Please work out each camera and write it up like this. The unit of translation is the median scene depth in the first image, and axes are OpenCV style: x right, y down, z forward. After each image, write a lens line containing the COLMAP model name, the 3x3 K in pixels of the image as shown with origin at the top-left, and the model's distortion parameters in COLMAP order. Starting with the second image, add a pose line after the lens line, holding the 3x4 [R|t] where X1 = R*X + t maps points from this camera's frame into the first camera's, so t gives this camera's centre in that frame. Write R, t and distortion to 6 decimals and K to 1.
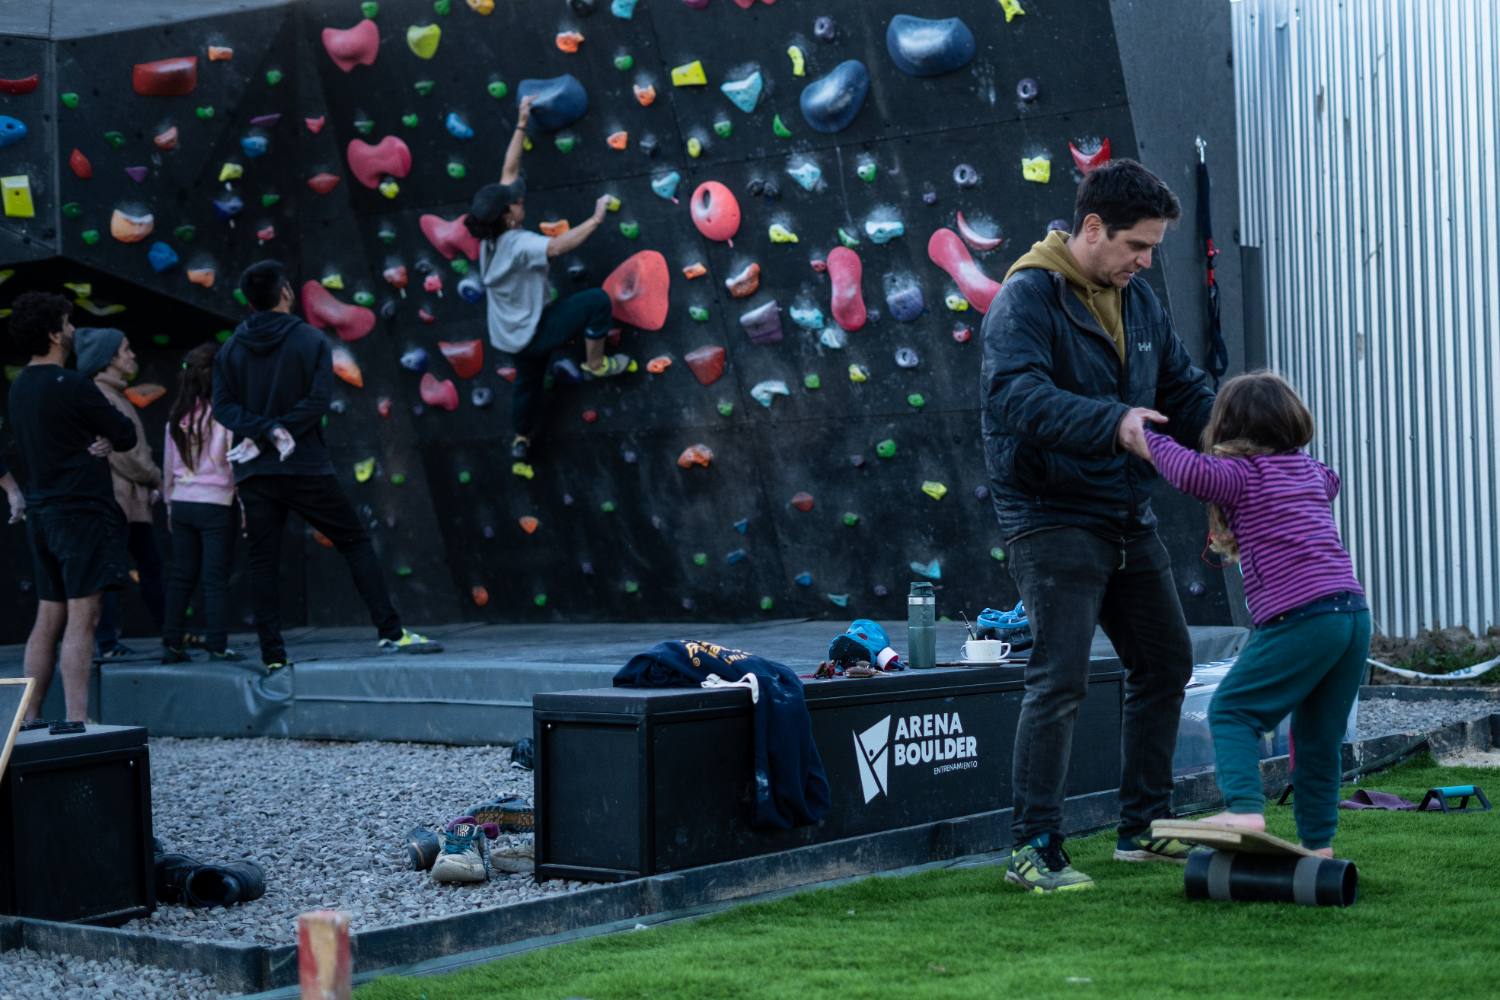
lens RADIAL K [[2677.6, 0, 881.2], [0, 2677.6, 526.4], [0, 0, 1]] dist [-0.007991, 0.000000]
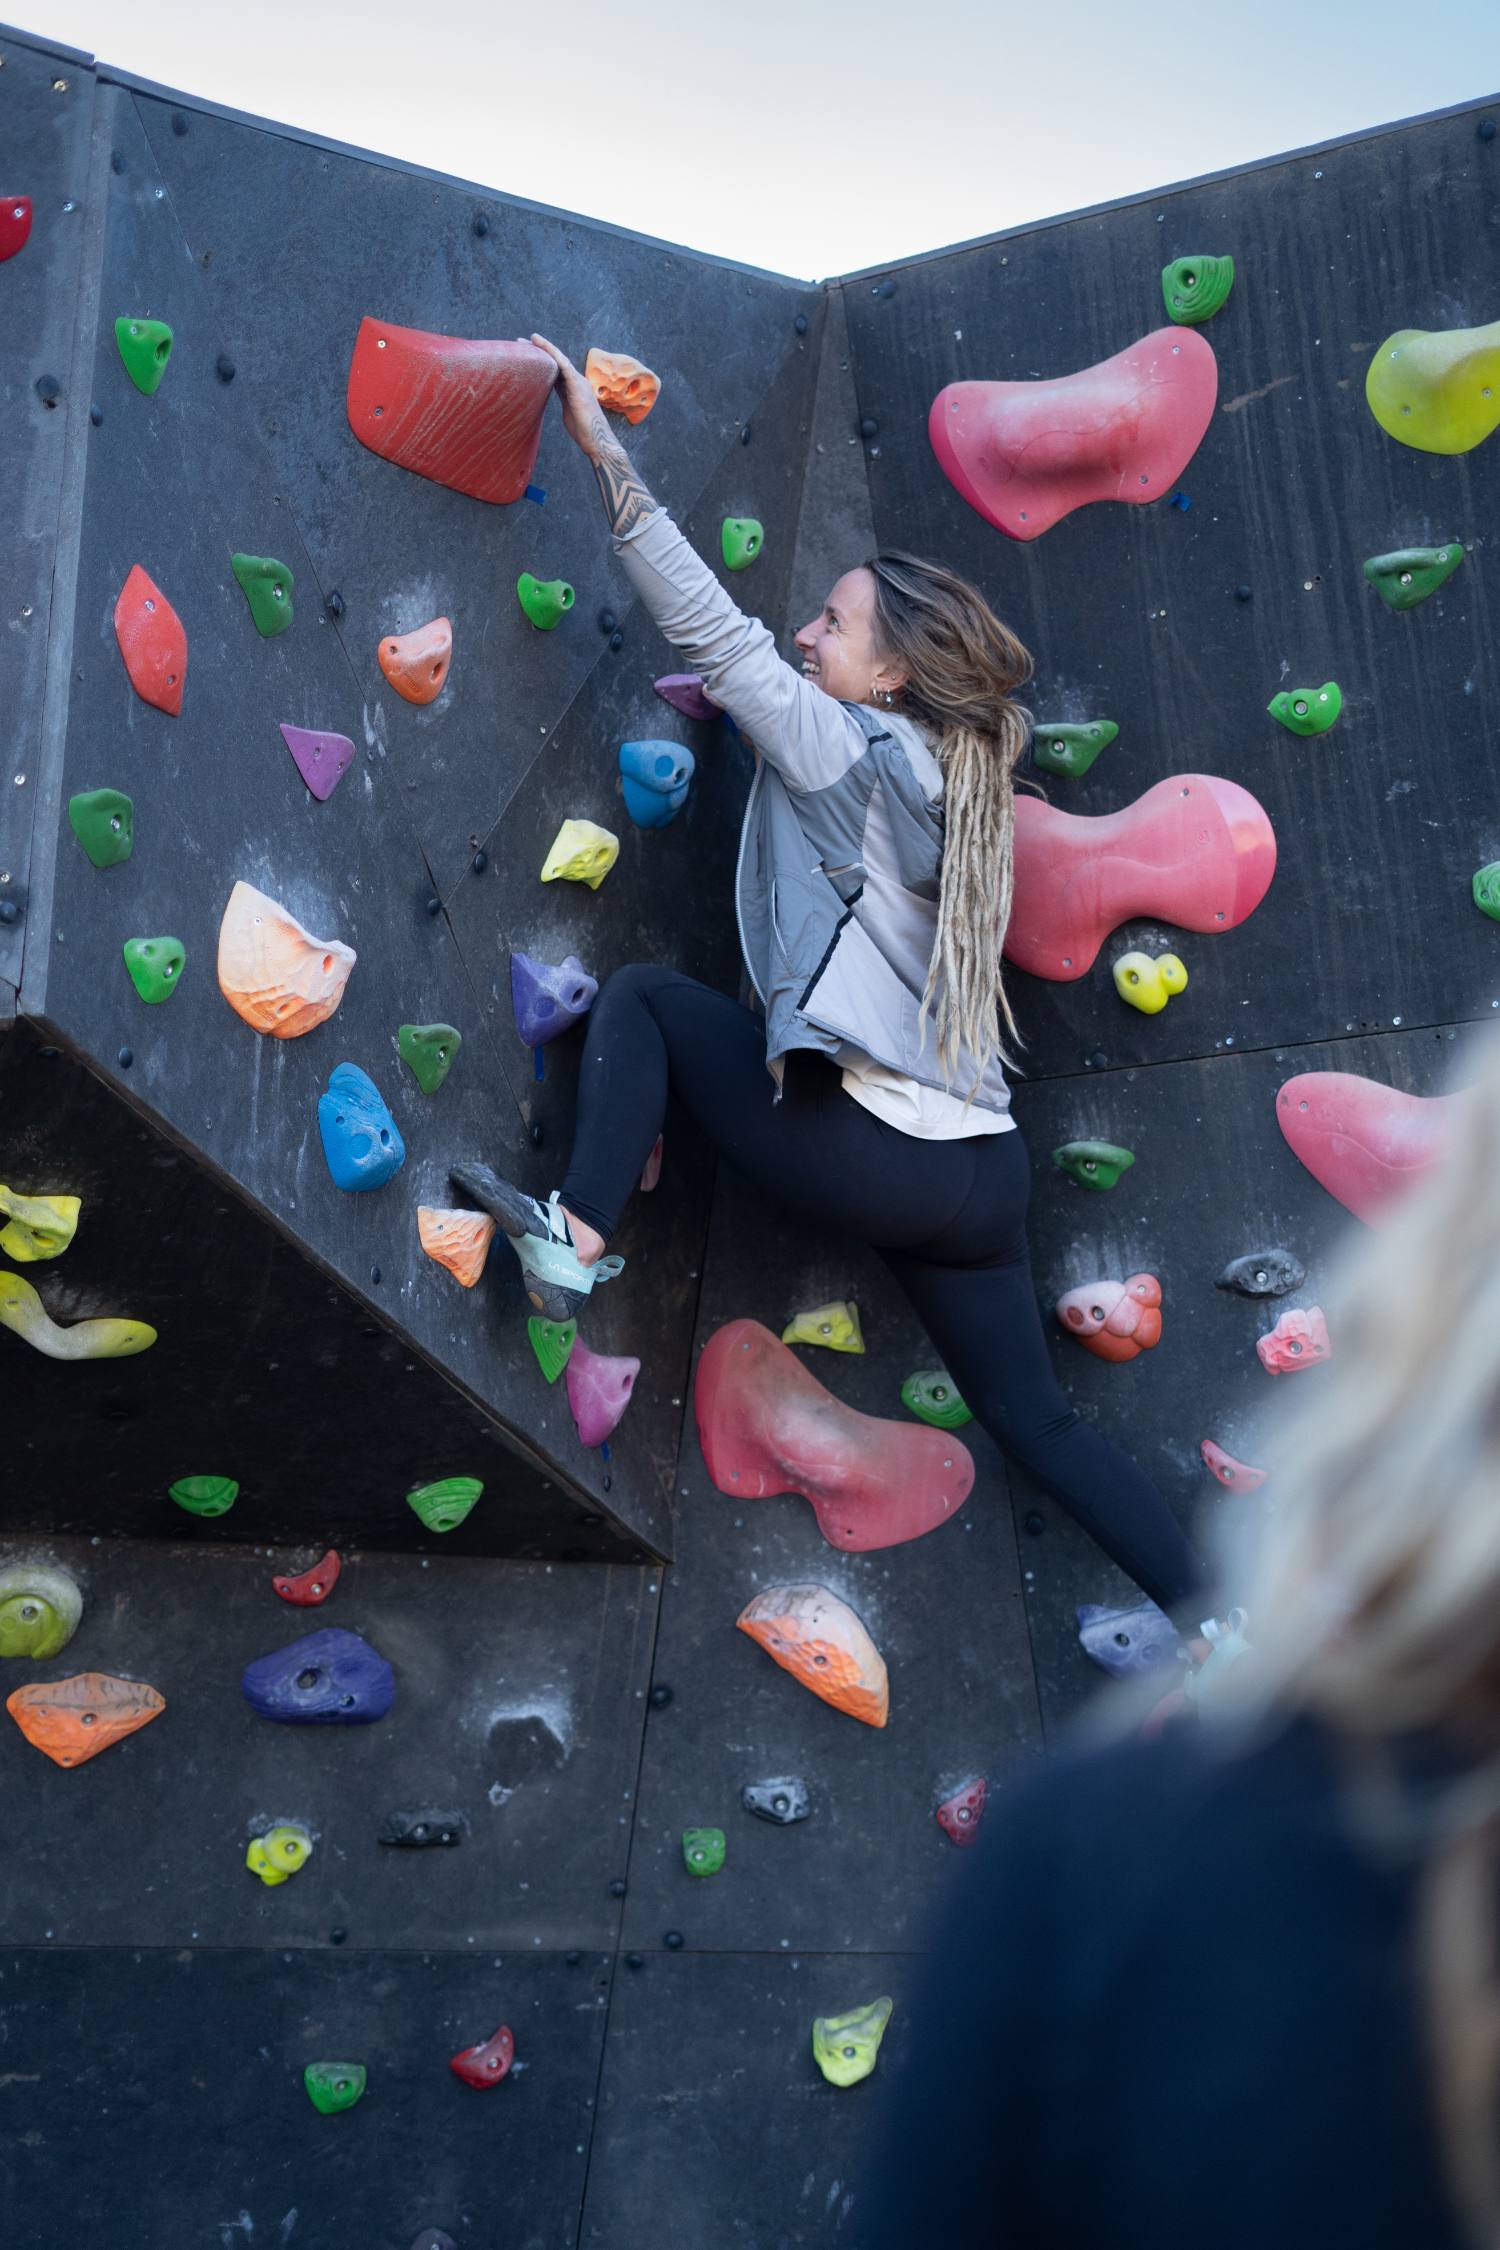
lens RADIAL K [[3358.5, 0, 748.7], [0, 3358.5, 1136.8], [0, 0, 1]] dist [-0.024852, 0.000000]
pose [[0.988441, 0.073265, 0.132725, -0.289295], [-0.039118, 0.969083, -0.243614, -0.030398], [-0.146470, 0.235606, 0.960748, 0.749546]]
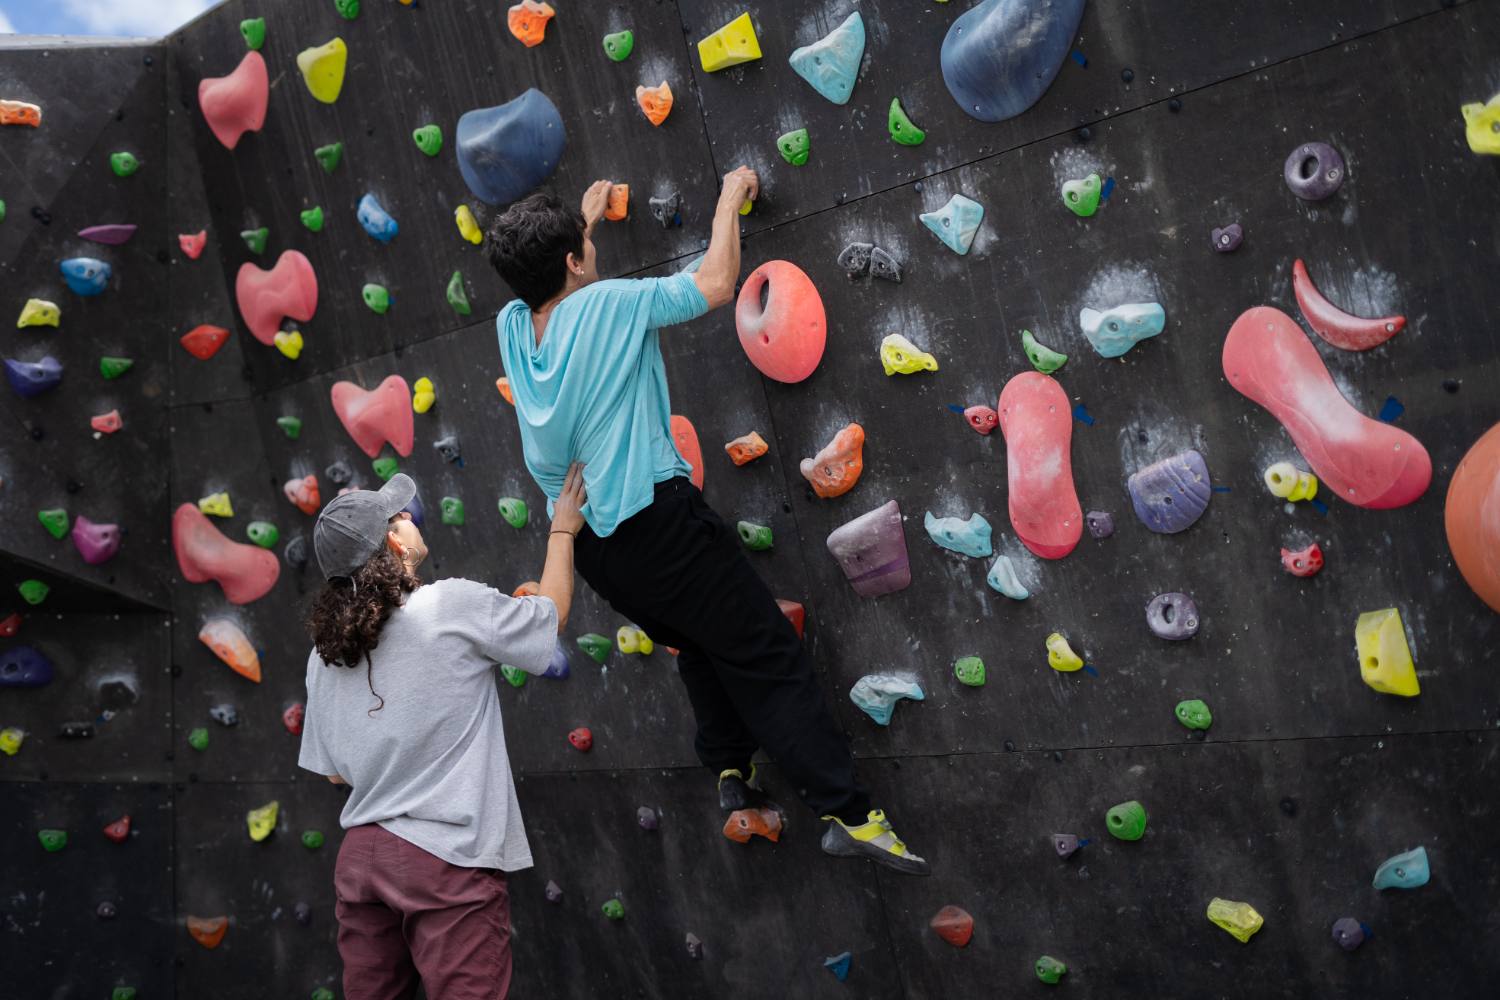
lens RADIAL K [[2239.0, 0, 739.2], [0, 2239.0, 487.0], [0, 0, 1]] dist [-0.024852, 0.000000]
pose [[0.980067, 0.006323, -0.198565, 0.012089], [-0.039242, 0.985962, -0.162291, -0.020332], [0.194752, 0.166848, 0.966558, 0.596634]]
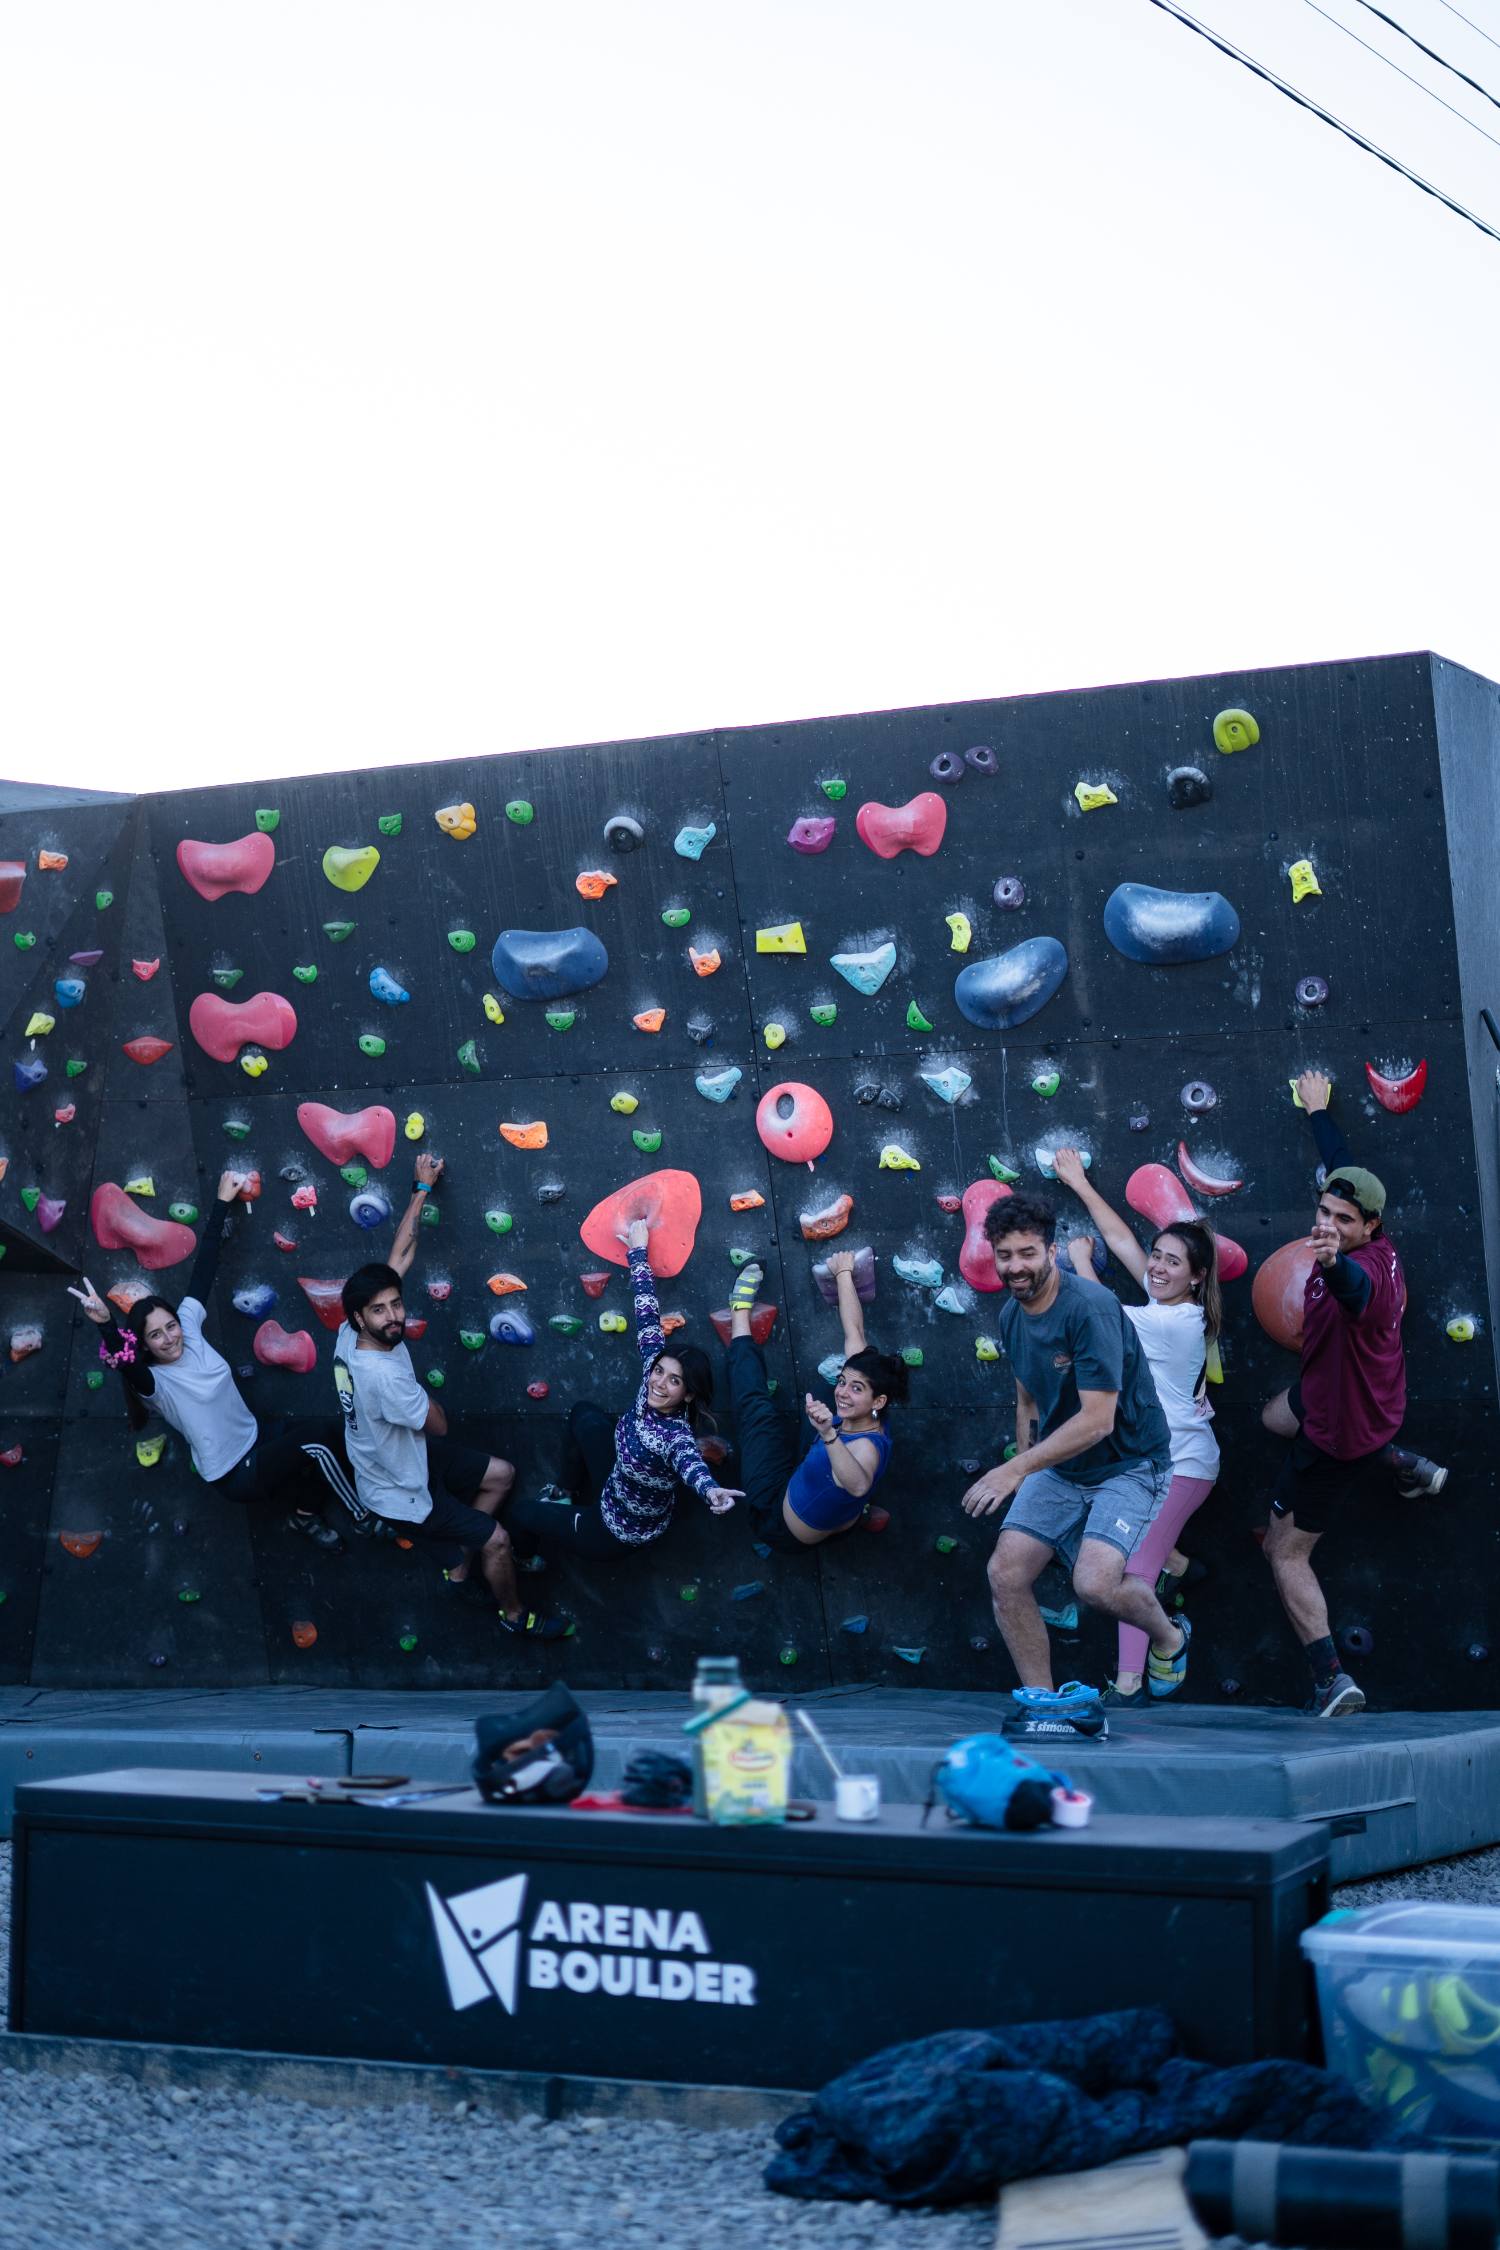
lens RADIAL K [[3358.5, 0, 727.8], [0, 3358.5, 1110.7], [0, 0, 1]] dist [-0.024852, 0.000000]
pose [[0.970873, 0.068085, 0.229718, -0.290686], [-0.035558, 0.989102, -0.142872, 0.013252], [-0.236942, 0.130542, 0.962713, 0.101085]]
